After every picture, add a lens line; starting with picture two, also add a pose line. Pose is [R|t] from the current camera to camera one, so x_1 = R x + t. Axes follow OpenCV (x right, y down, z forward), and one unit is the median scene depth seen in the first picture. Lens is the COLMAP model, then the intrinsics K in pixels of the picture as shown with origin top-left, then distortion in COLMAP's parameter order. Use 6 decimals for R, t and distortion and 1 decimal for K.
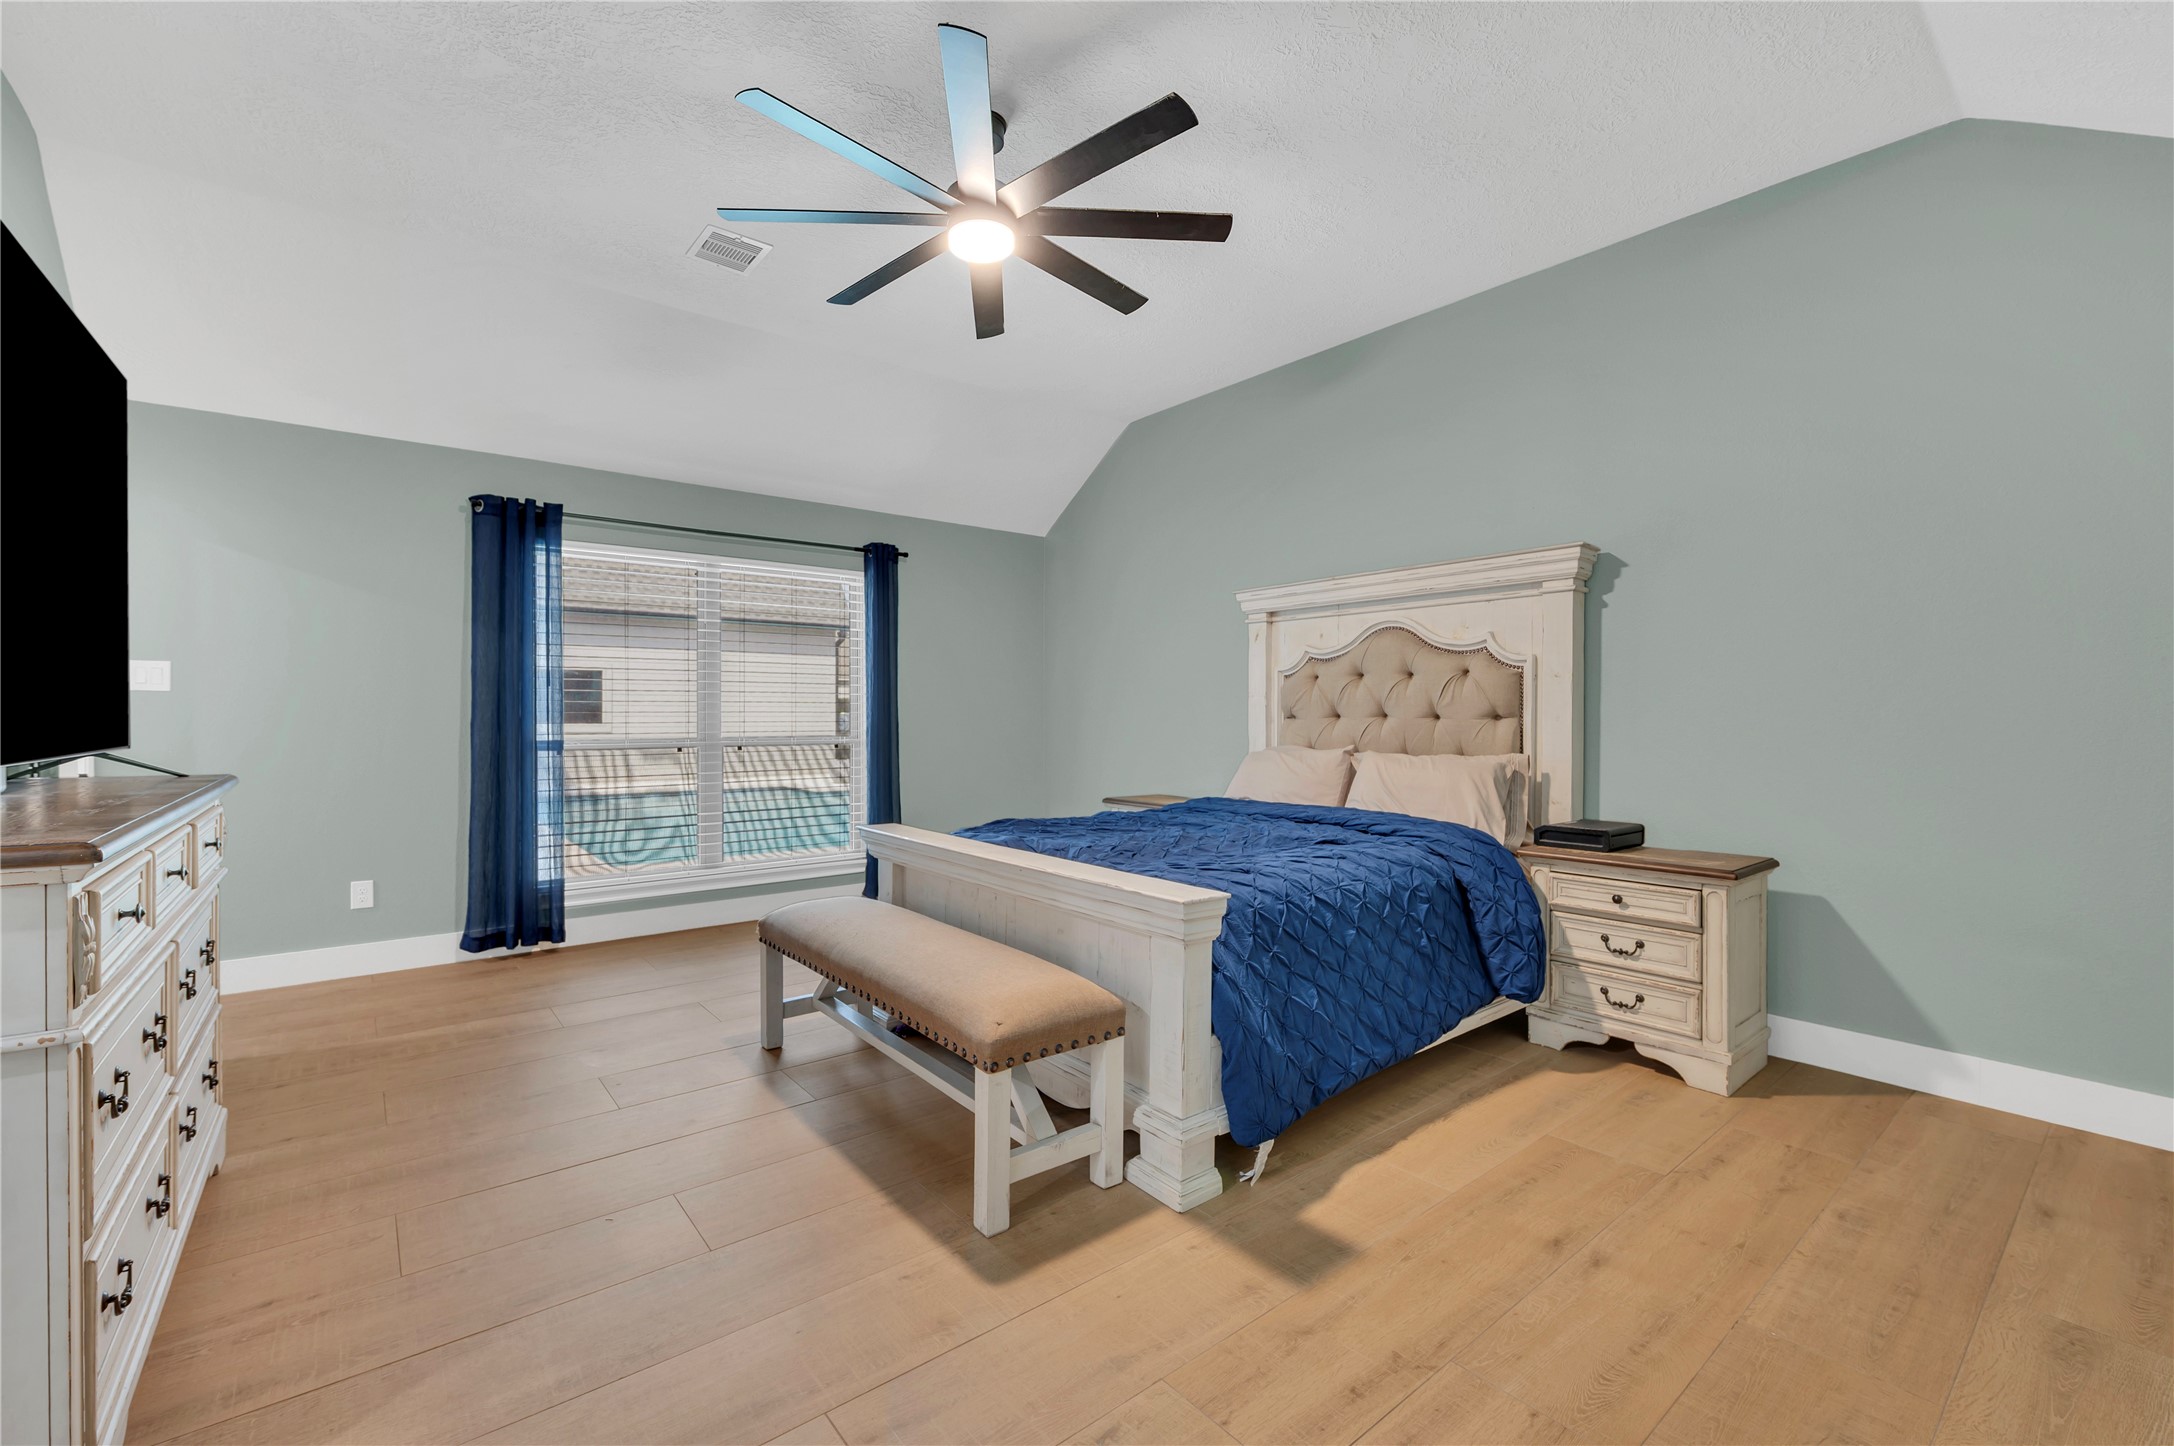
lens RADIAL K [[906.4, 0, 1093.5], [0, 906.4, 721.4], [0, 0, 1]] dist [-0.001852, -0.000154]
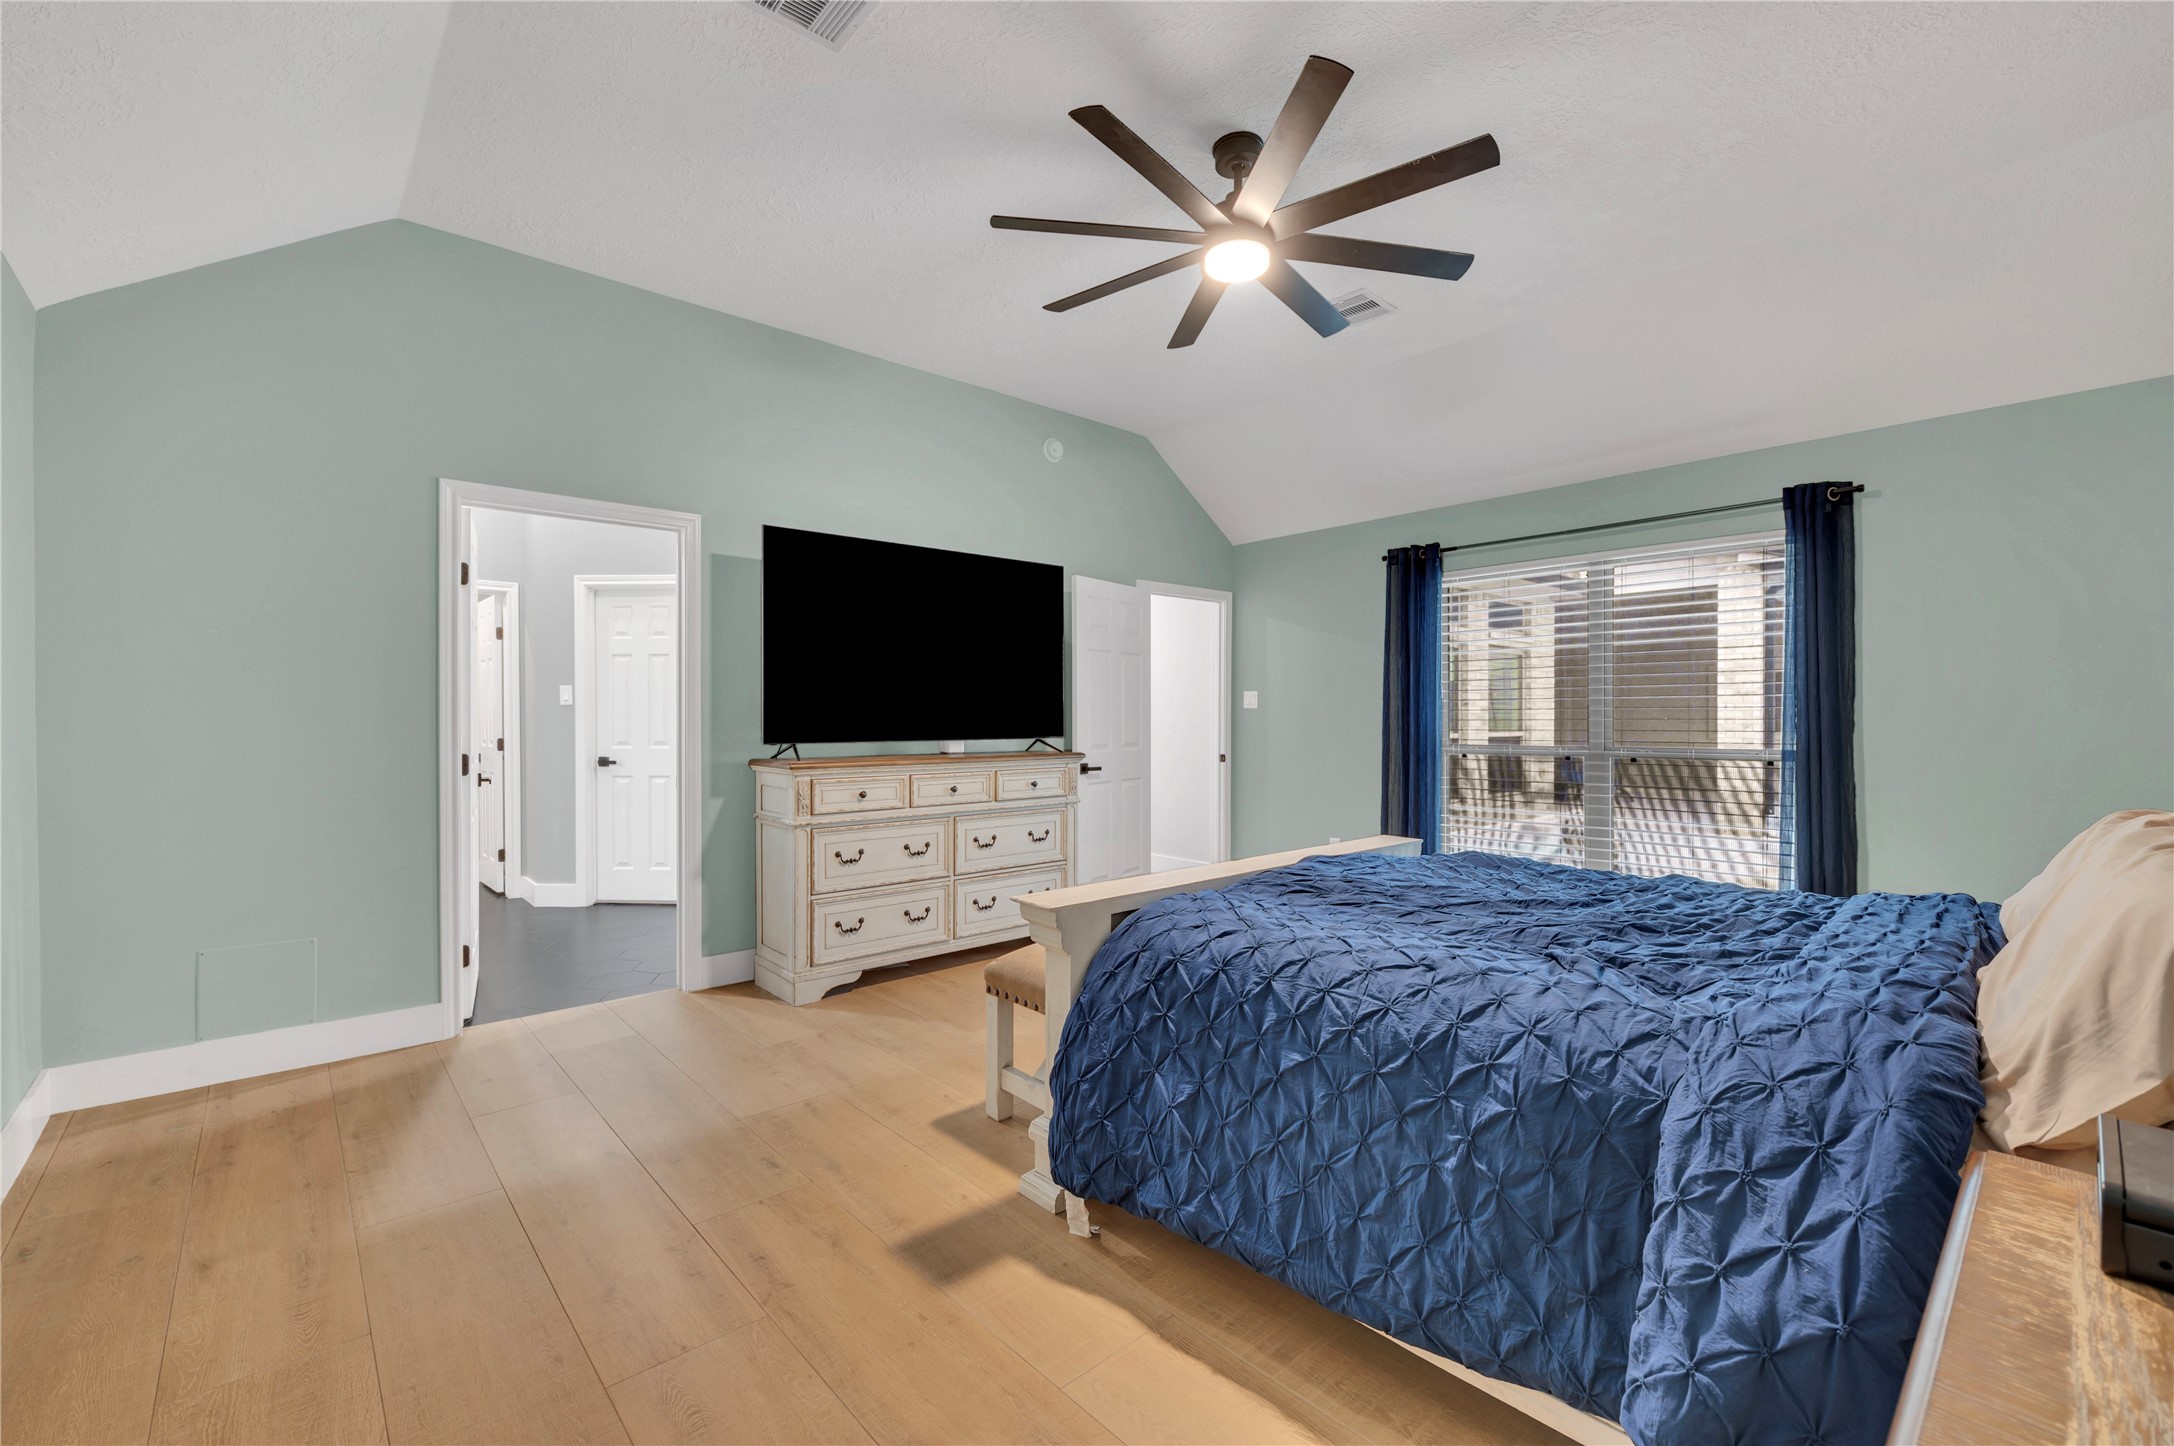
lens RADIAL K [[906.4, 0, 1093.5], [0, 906.4, 721.4], [0, 0, 1]] dist [-0.001852, -0.000154]
pose [[0.061350, 0.001326, -0.998115, 1.020723], [-0.006680, 0.999977, 0.000918, -0.012473], [0.998094, 0.006611, 0.061357, 0.890510]]
